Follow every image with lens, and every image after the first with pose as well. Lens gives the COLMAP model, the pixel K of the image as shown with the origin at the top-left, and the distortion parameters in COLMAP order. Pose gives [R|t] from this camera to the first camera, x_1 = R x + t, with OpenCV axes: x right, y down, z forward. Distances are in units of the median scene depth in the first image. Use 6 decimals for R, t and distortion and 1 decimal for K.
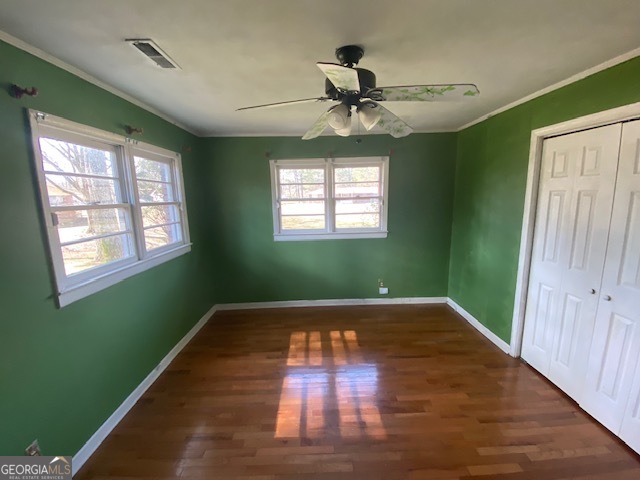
lens RADIAL K [[258.4, 0, 319.2], [0, 258.4, 237.5], [0, 0, 1]] dist [0.013616, -0.014157]
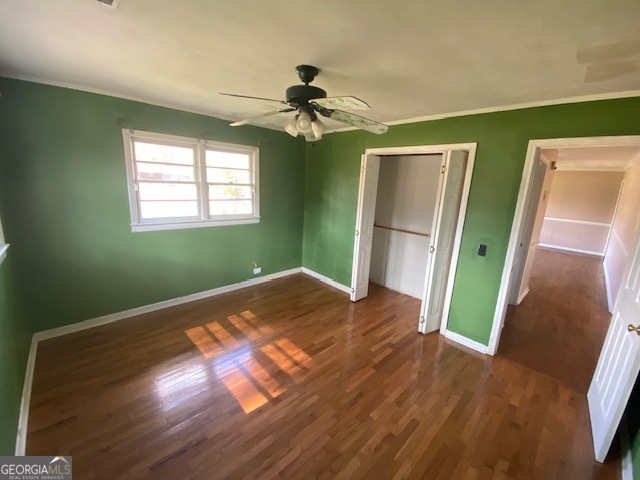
lens RADIAL K [[258.4, 0, 319.9], [0, 258.4, 237.7], [0, 0, 1]] dist [0.013616, -0.014157]
pose [[0.728974, -0.083136, 0.679475, -0.375693], [0.044709, 0.996261, 0.073930, -0.005515], [-0.683080, -0.023514, 0.729965, 0.026913]]
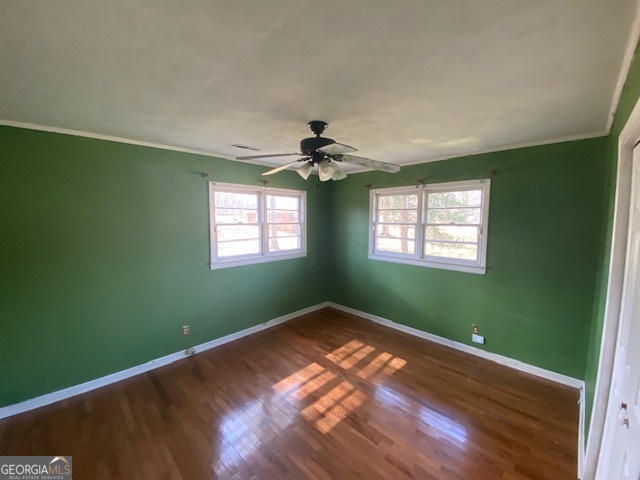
lens RADIAL K [[258.4, 0, 319.5], [0, 258.4, 236.0], [0, 0, 1]] dist [0.013616, -0.014157]
pose [[0.694524, 0.077520, -0.715281, 0.603593], [-0.131789, 0.991065, -0.020557, -0.043726], [0.707296, 0.108544, 0.698535, 0.047900]]
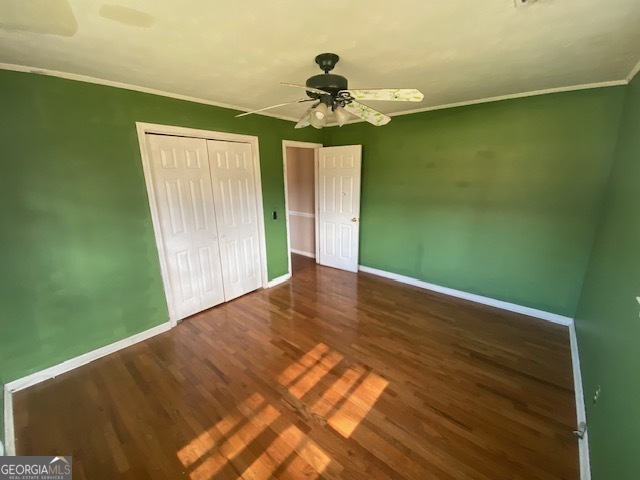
lens RADIAL K [[258.4, 0, 323.5], [0, 258.4, 235.9], [0, 0, 1]] dist [0.013616, -0.014157]
pose [[-0.756458, -0.130315, 0.640928, -0.380524], [0.132802, 0.928932, 0.345613, -0.190642], [-0.640417, 0.346558, -0.685393, 1.082070]]
